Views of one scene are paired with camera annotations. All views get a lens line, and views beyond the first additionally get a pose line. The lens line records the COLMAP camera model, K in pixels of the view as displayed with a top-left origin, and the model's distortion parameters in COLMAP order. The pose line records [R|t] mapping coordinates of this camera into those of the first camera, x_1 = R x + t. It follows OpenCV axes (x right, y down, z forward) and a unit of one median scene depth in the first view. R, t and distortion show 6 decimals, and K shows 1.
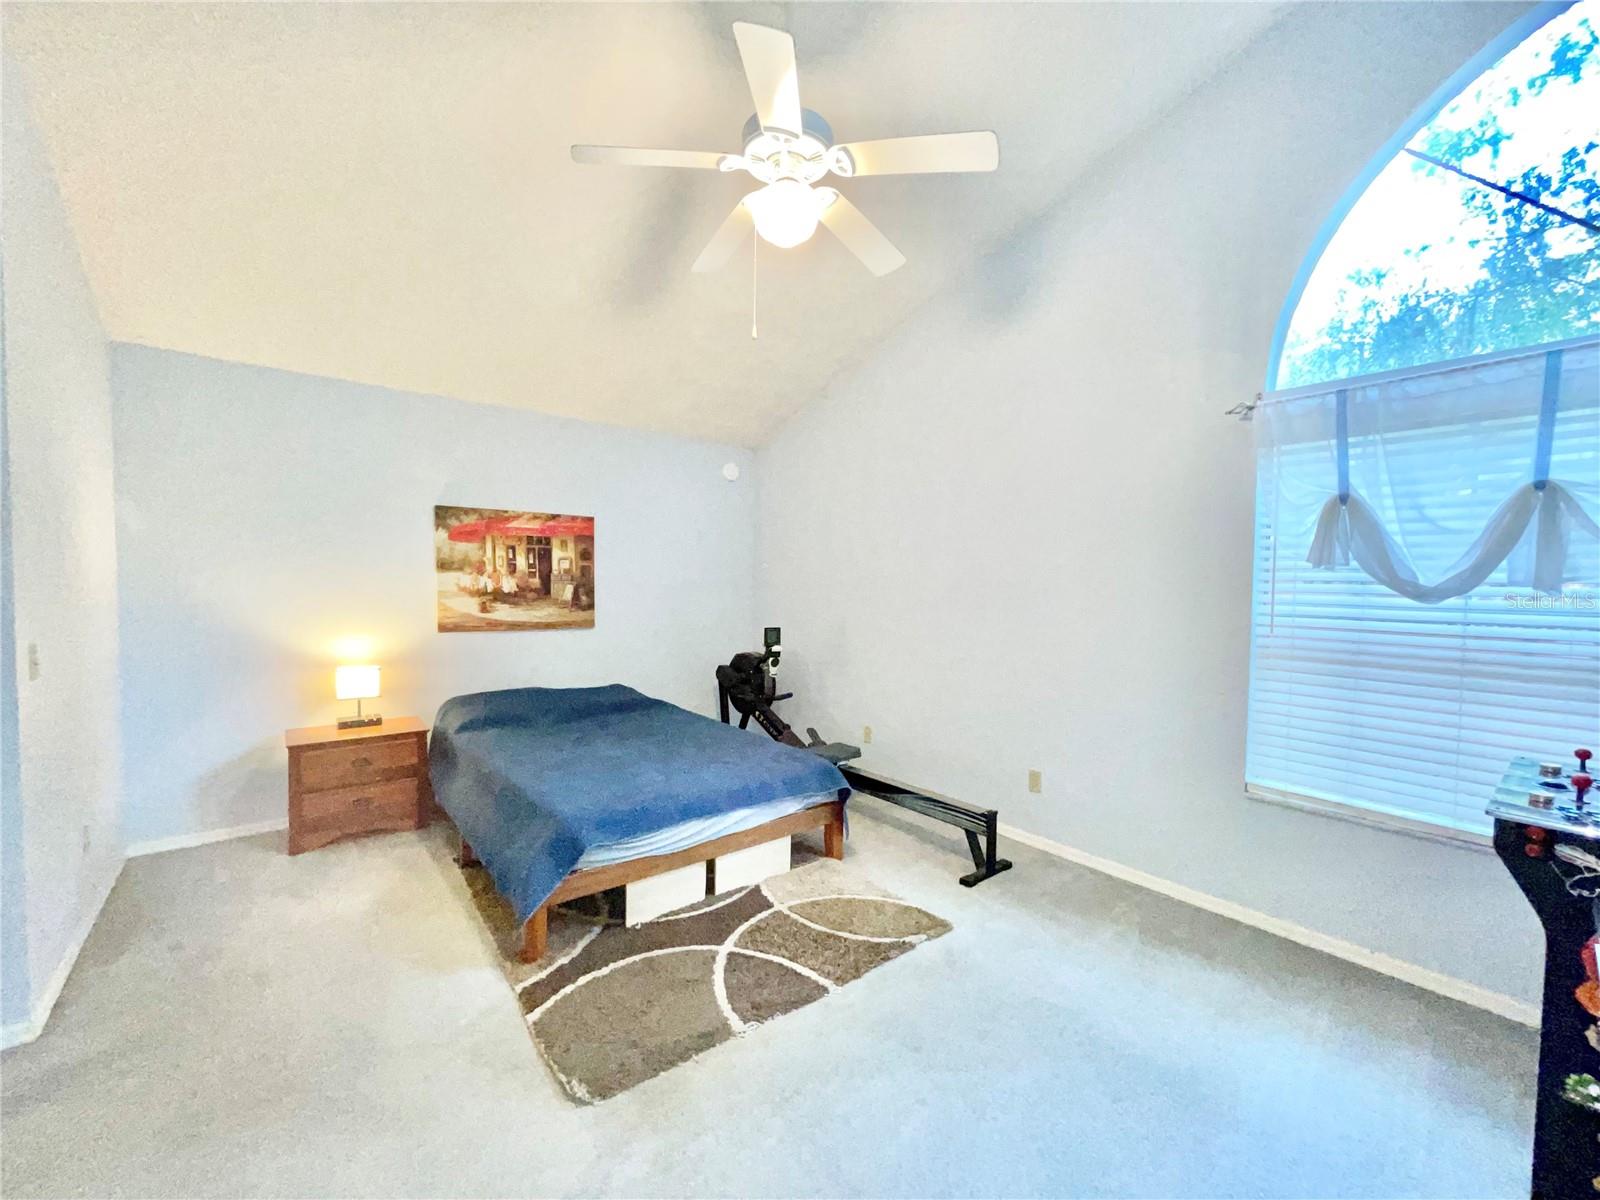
lens RADIAL K [[641.1, 0, 798.4], [0, 641.1, 599.8], [0, 0, 1]] dist [-0.005729, 0.001043]
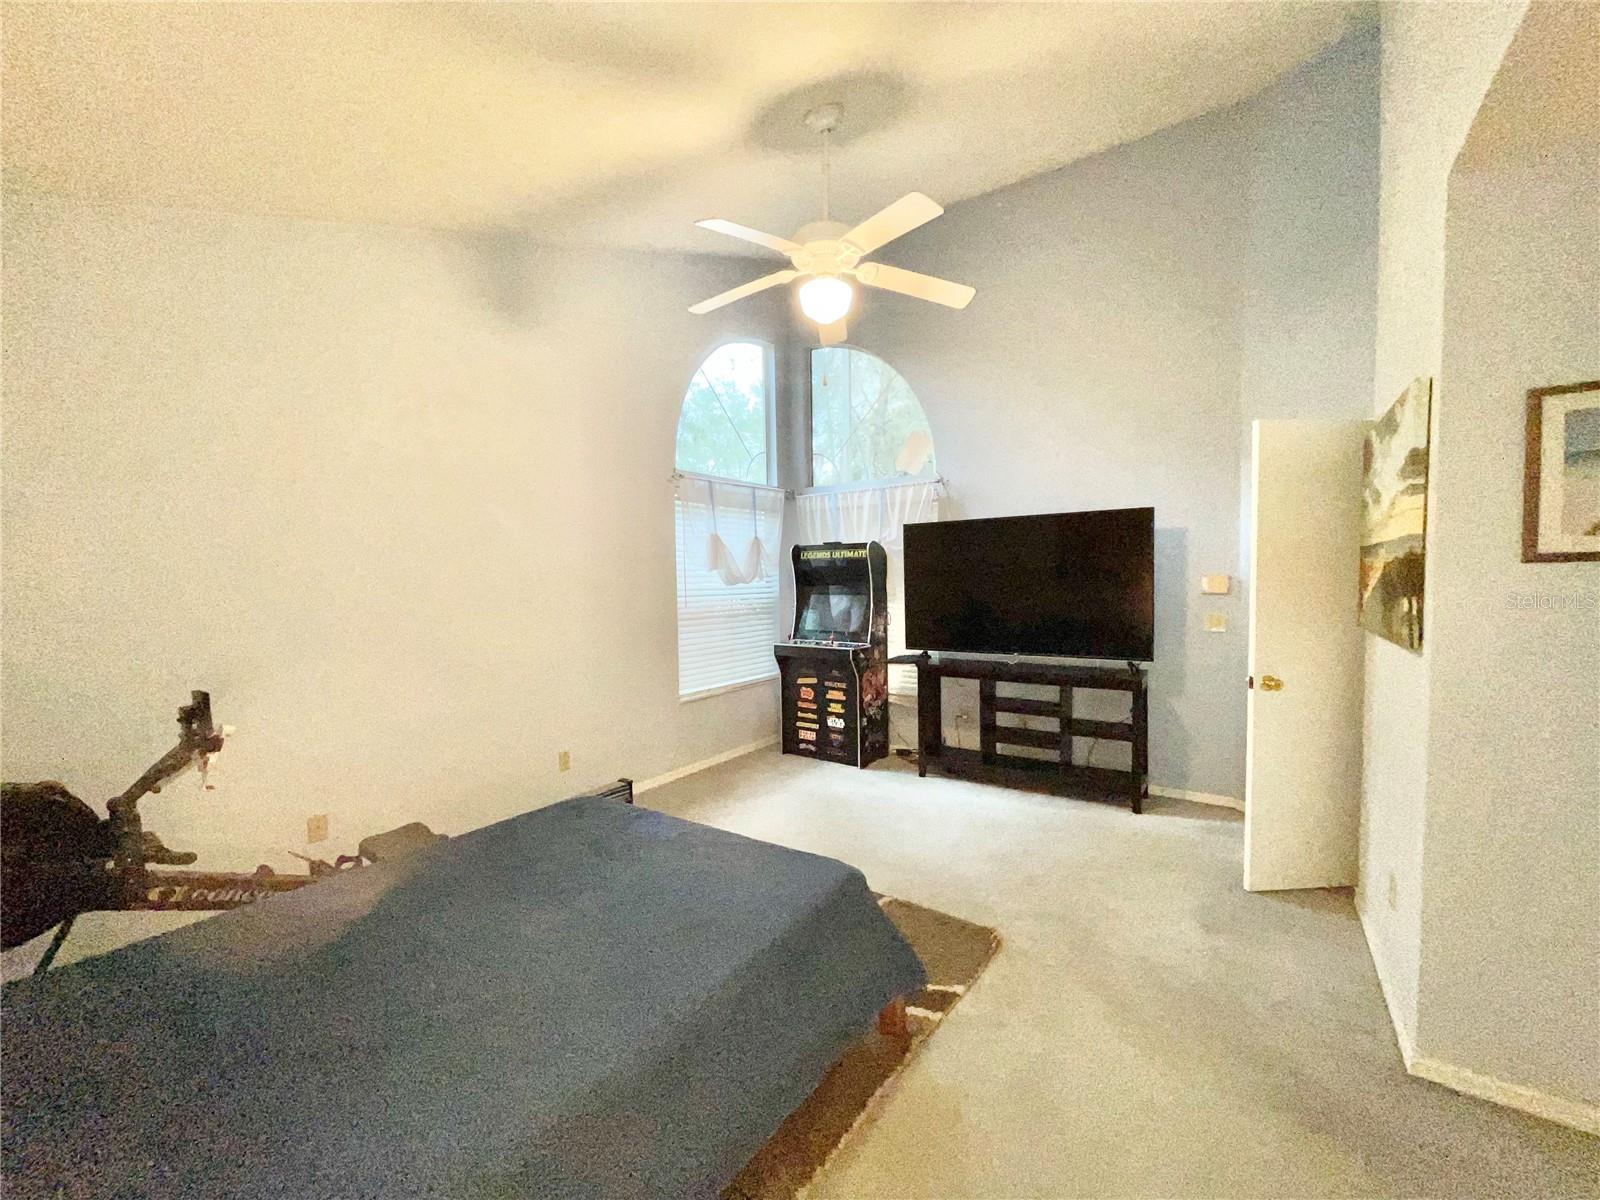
lens RADIAL K [[641.1, 0, 793.4], [0, 641.1, 606.8], [0, 0, 1]] dist [-0.005729, 0.001043]
pose [[-0.265664, -0.060406, 0.962171, -1.223387], [0.036304, 0.996700, 0.072598, -0.079823], [-0.963382, 0.054218, -0.262595, 1.380471]]
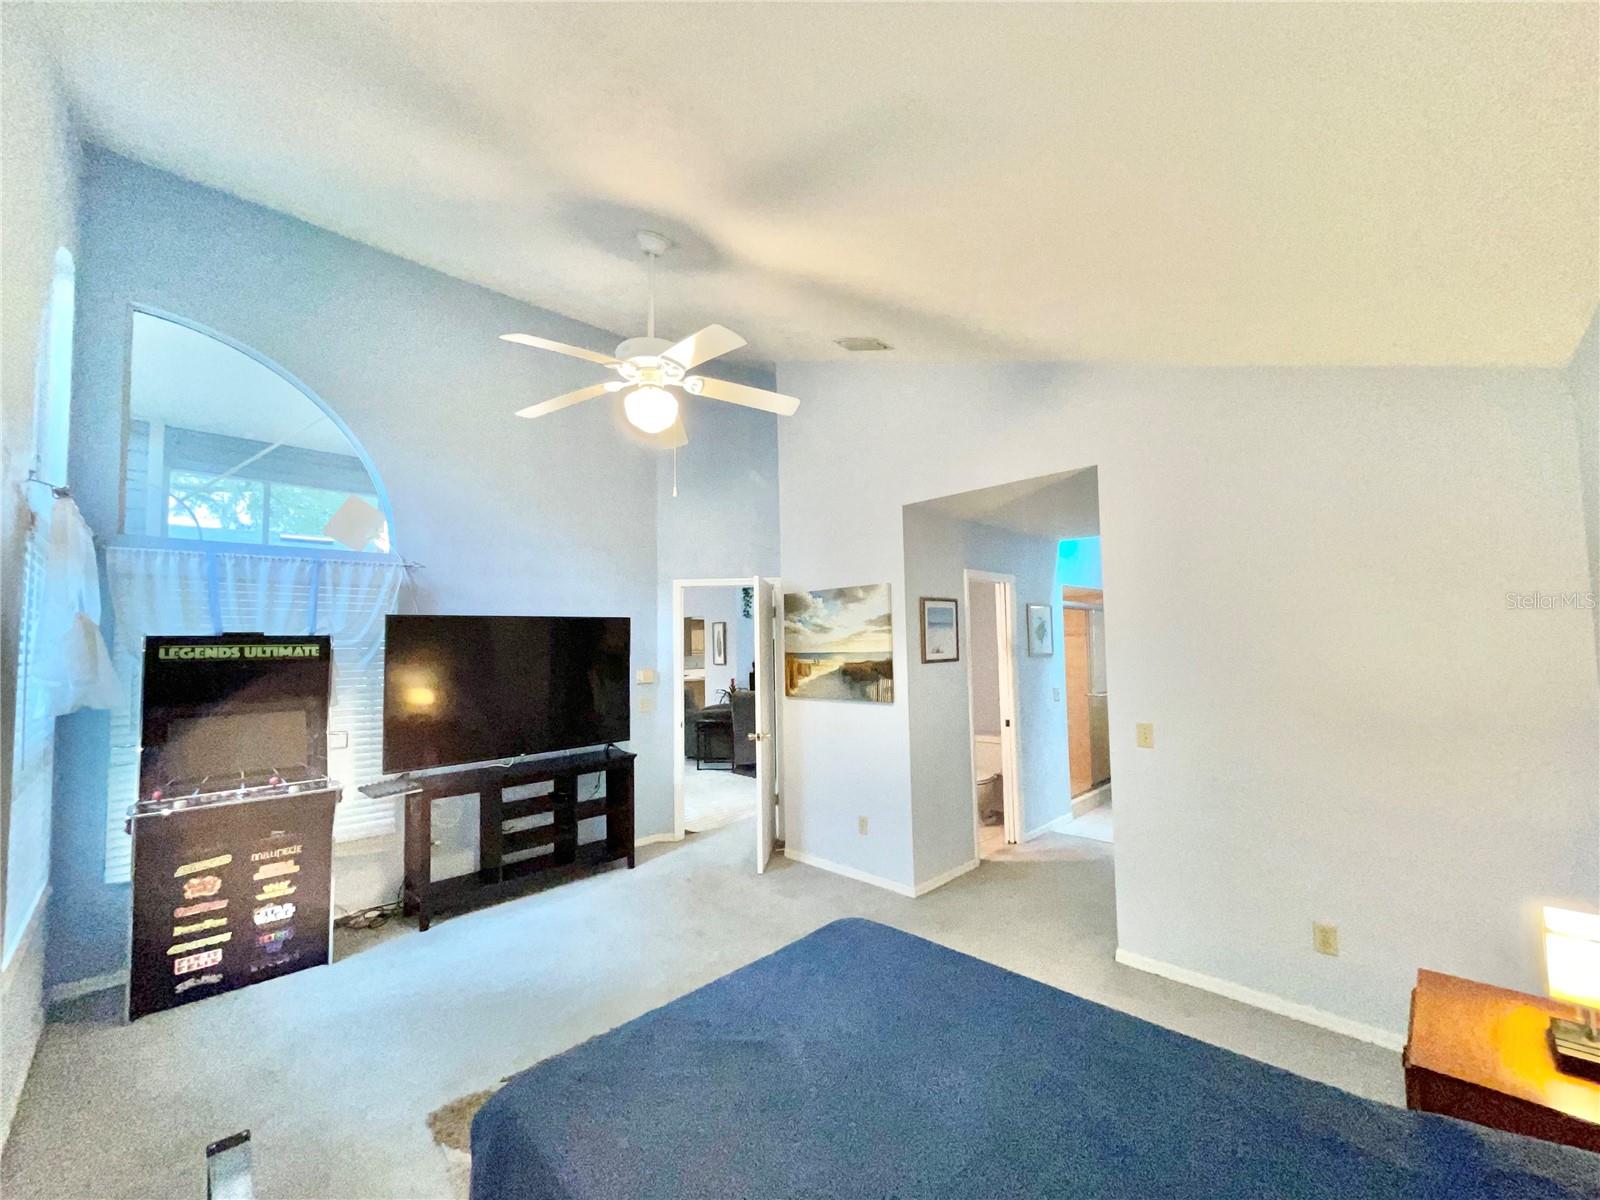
lens RADIAL K [[641.1, 0, 793.4], [0, 641.1, 604.8], [0, 0, 1]] dist [-0.005729, 0.001043]
pose [[-0.995544, -0.005680, -0.094127, -0.178323], [-0.002381, 0.999380, -0.035126, -0.153202], [0.094268, -0.034745, -0.994940, 2.213620]]
